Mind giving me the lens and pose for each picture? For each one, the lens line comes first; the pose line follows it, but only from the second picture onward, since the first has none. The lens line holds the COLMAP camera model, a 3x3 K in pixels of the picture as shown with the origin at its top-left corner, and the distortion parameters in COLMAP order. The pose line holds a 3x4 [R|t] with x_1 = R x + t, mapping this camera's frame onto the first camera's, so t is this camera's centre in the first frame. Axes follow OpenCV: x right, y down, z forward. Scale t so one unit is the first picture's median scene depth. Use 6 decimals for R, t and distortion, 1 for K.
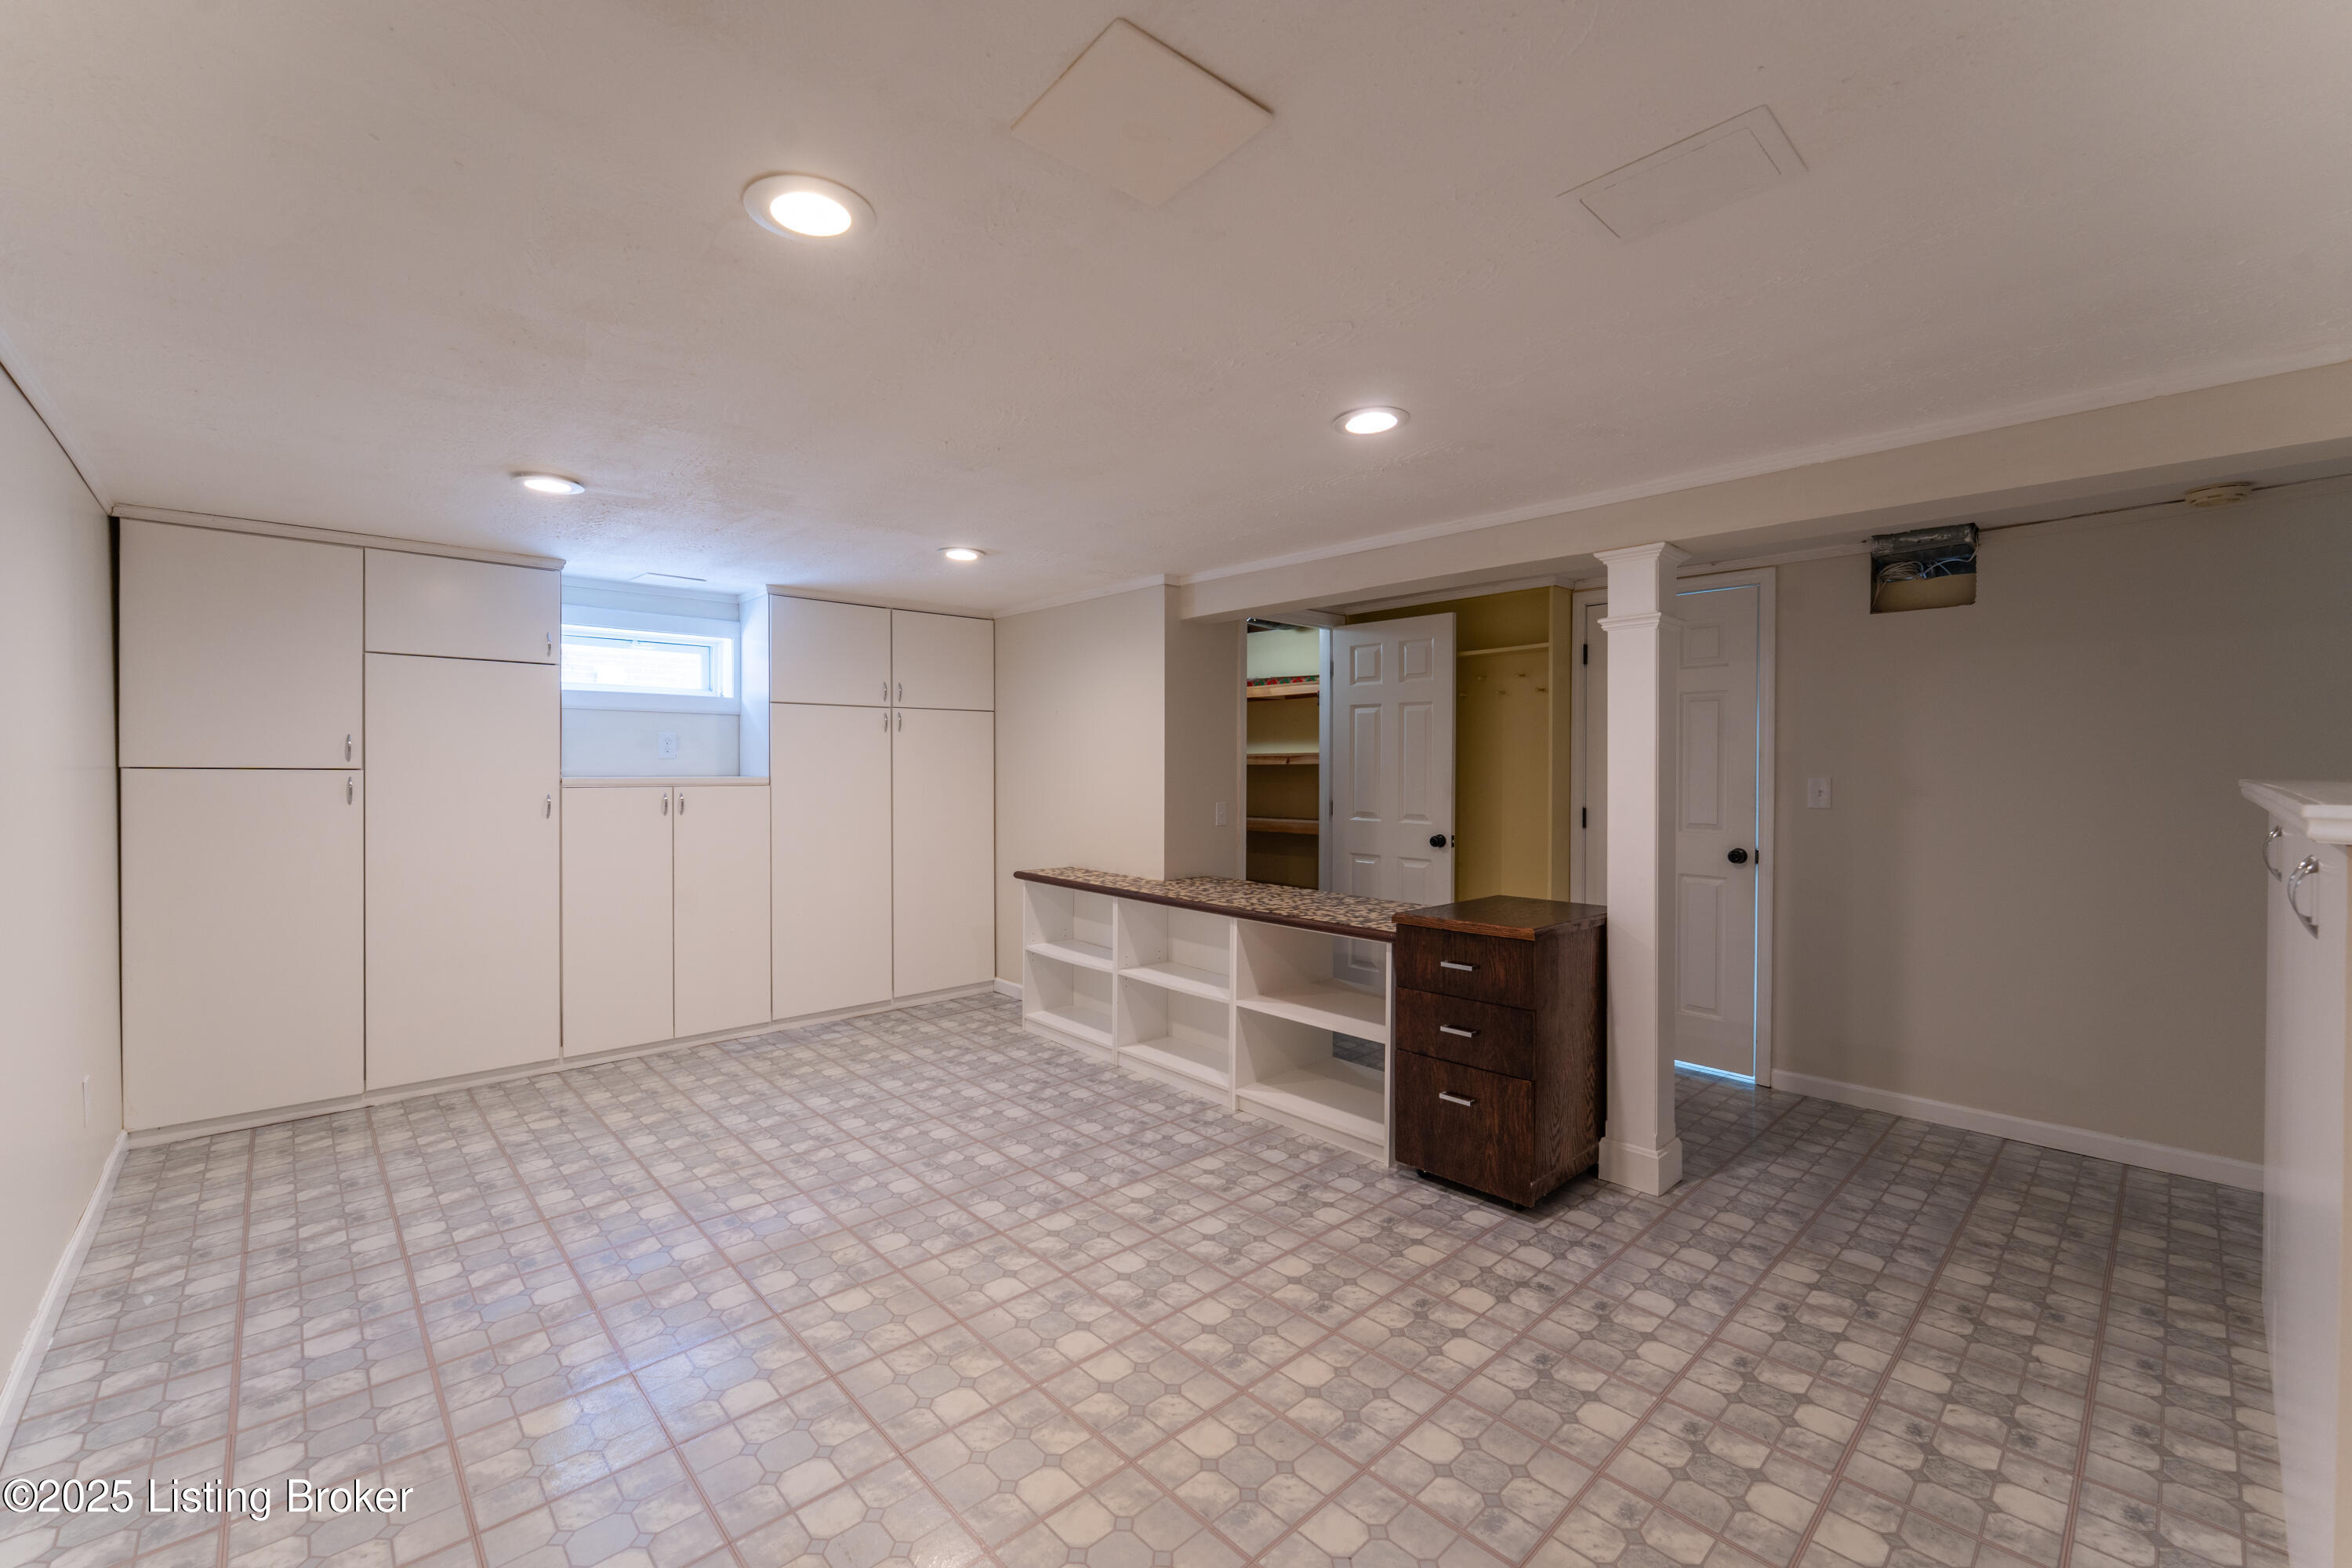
lens RADIAL K [[953.0, 0, 1186.9], [0, 953.0, 773.0], [0, 0, 1]] dist [-0.002225, -0.000100]
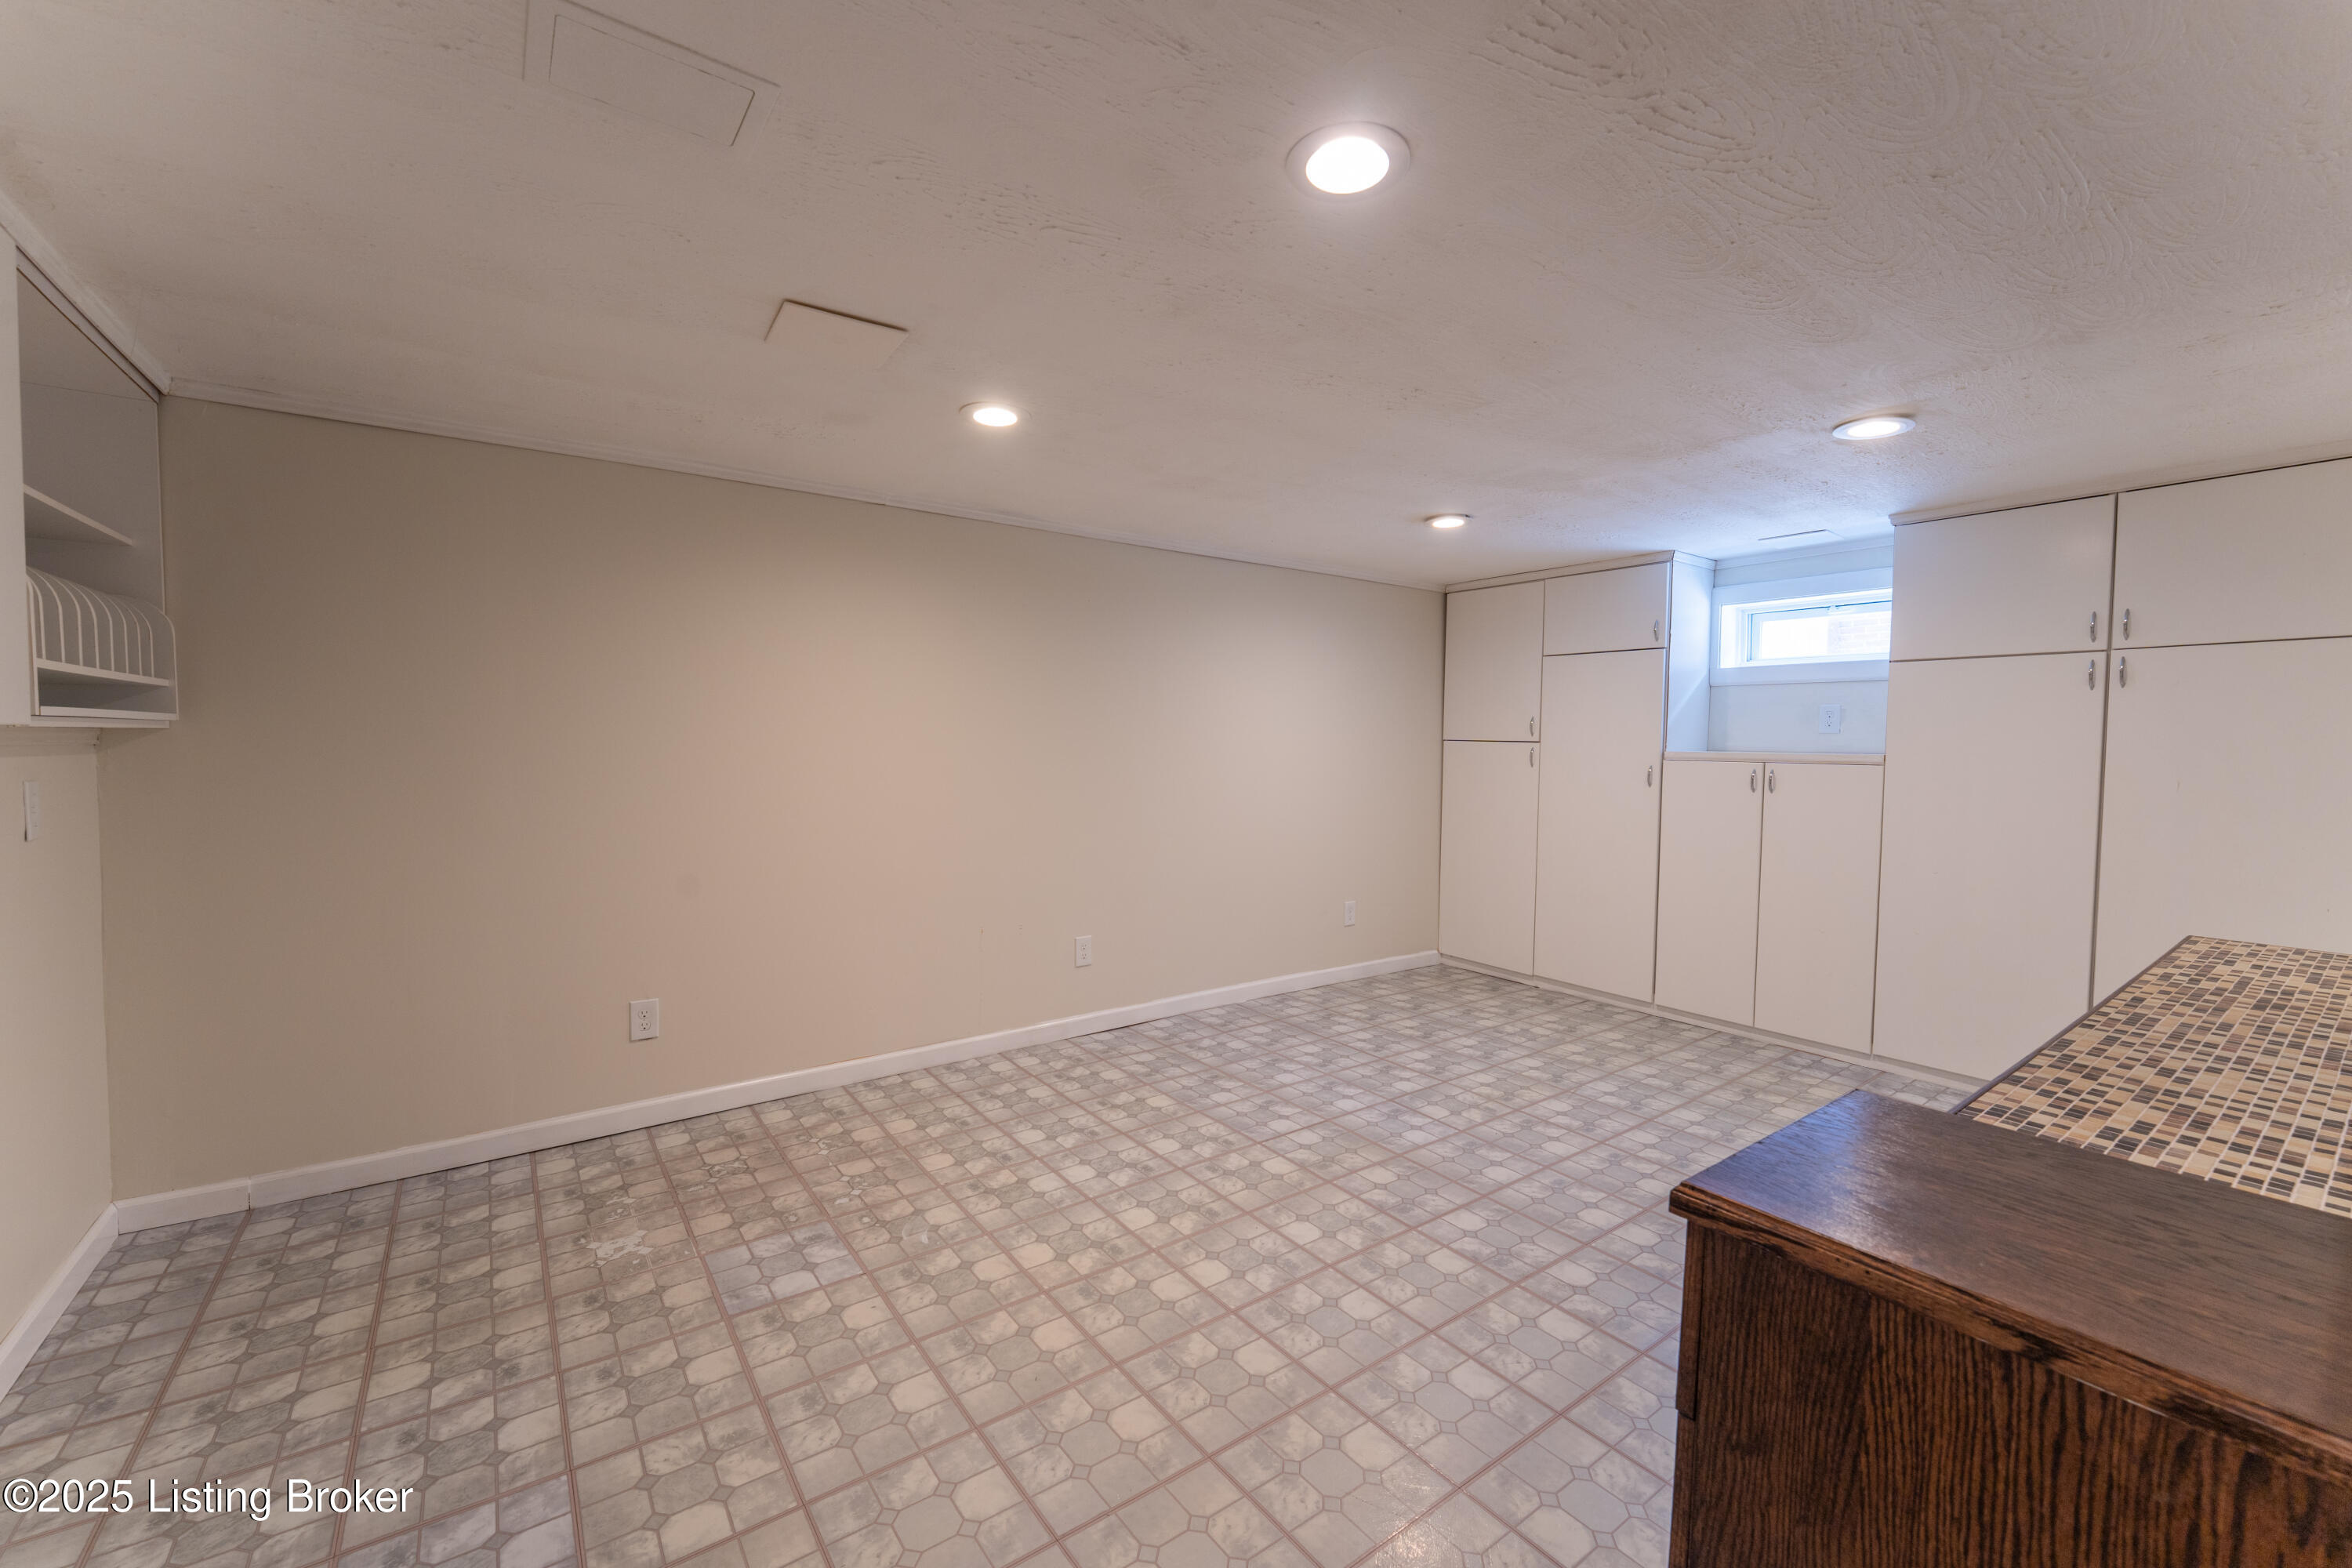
lens RADIAL K [[946.3, 0, 1182.9], [0, 946.3, 787.4], [0, 0, 1]] dist [-0.004161, -0.000462]
pose [[-0.122092, 0.046091, -0.991448, 0.620983], [-0.018148, 0.998650, 0.048660, 0.005366], [0.992353, 0.023934, -0.121091, 0.738541]]
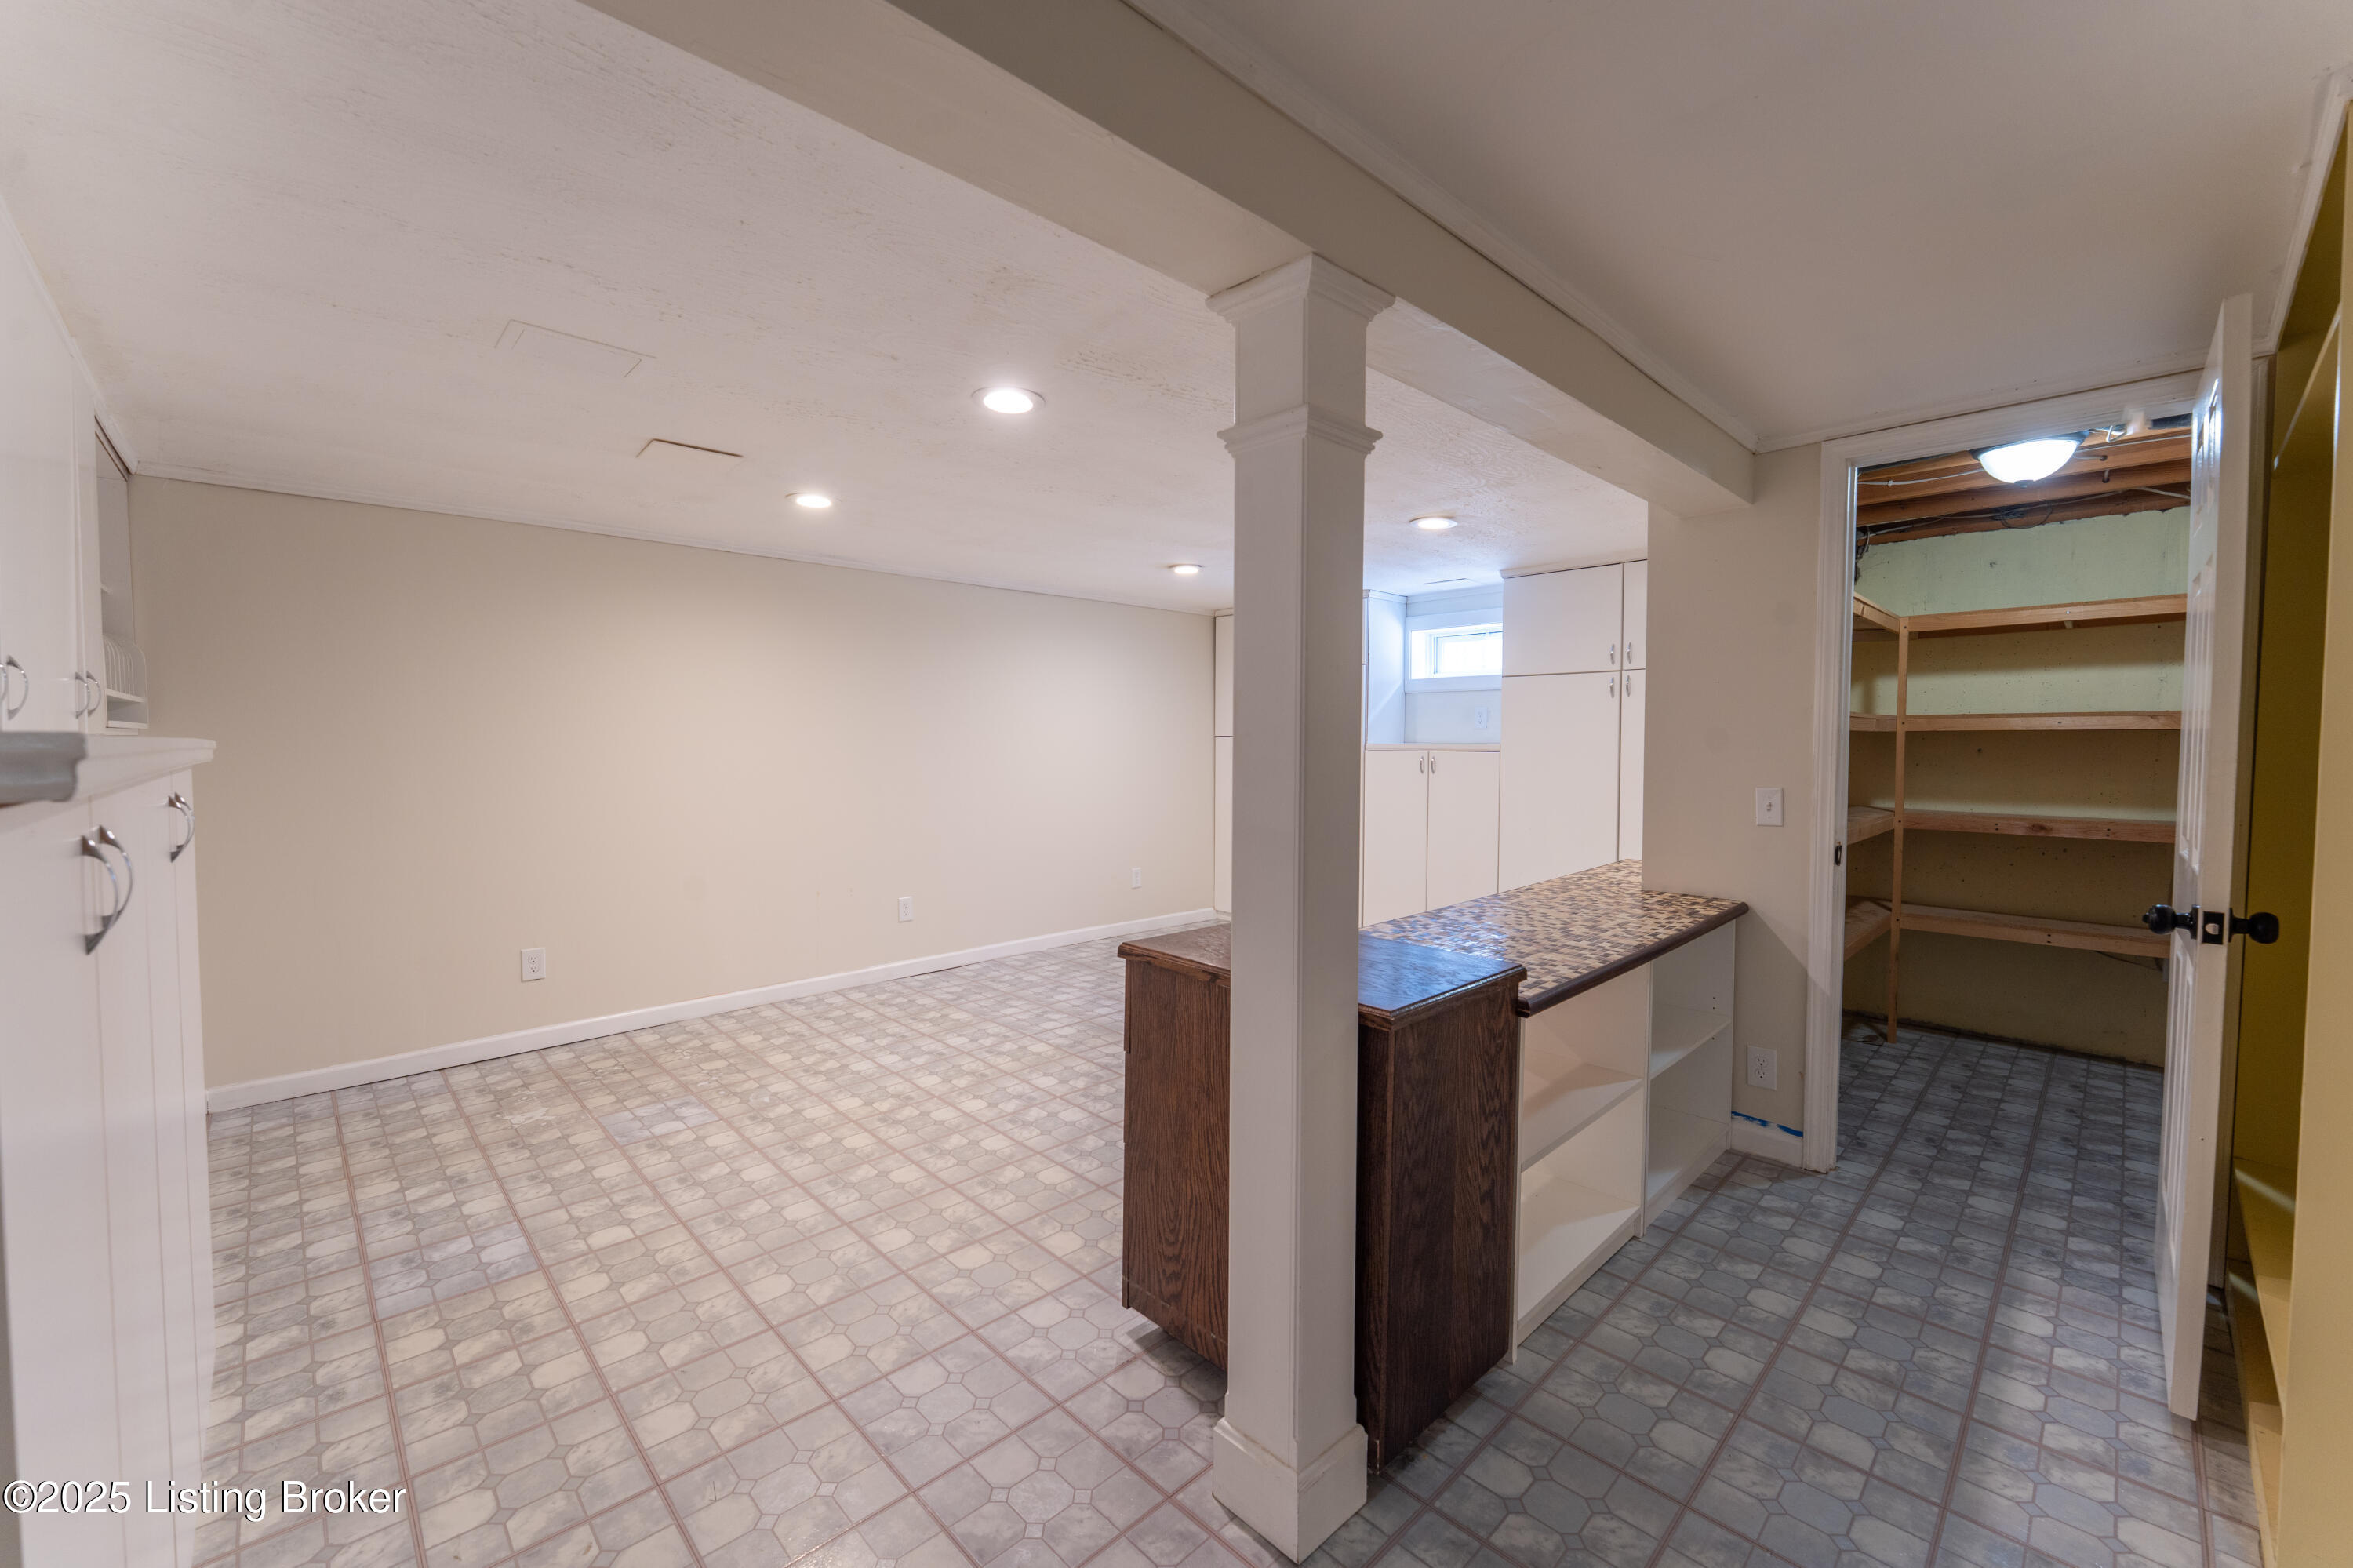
lens RADIAL K [[939.8, 0, 1181.6], [0, 939.8, 775.9], [0, 0, 1]] dist [-0.000742, -0.000564]
pose [[0.013458, 0.038605, -0.999164, 0.945466], [-0.009761, 0.999212, 0.038476, 0.003701], [0.999862, 0.009235, 0.013825, 0.892357]]
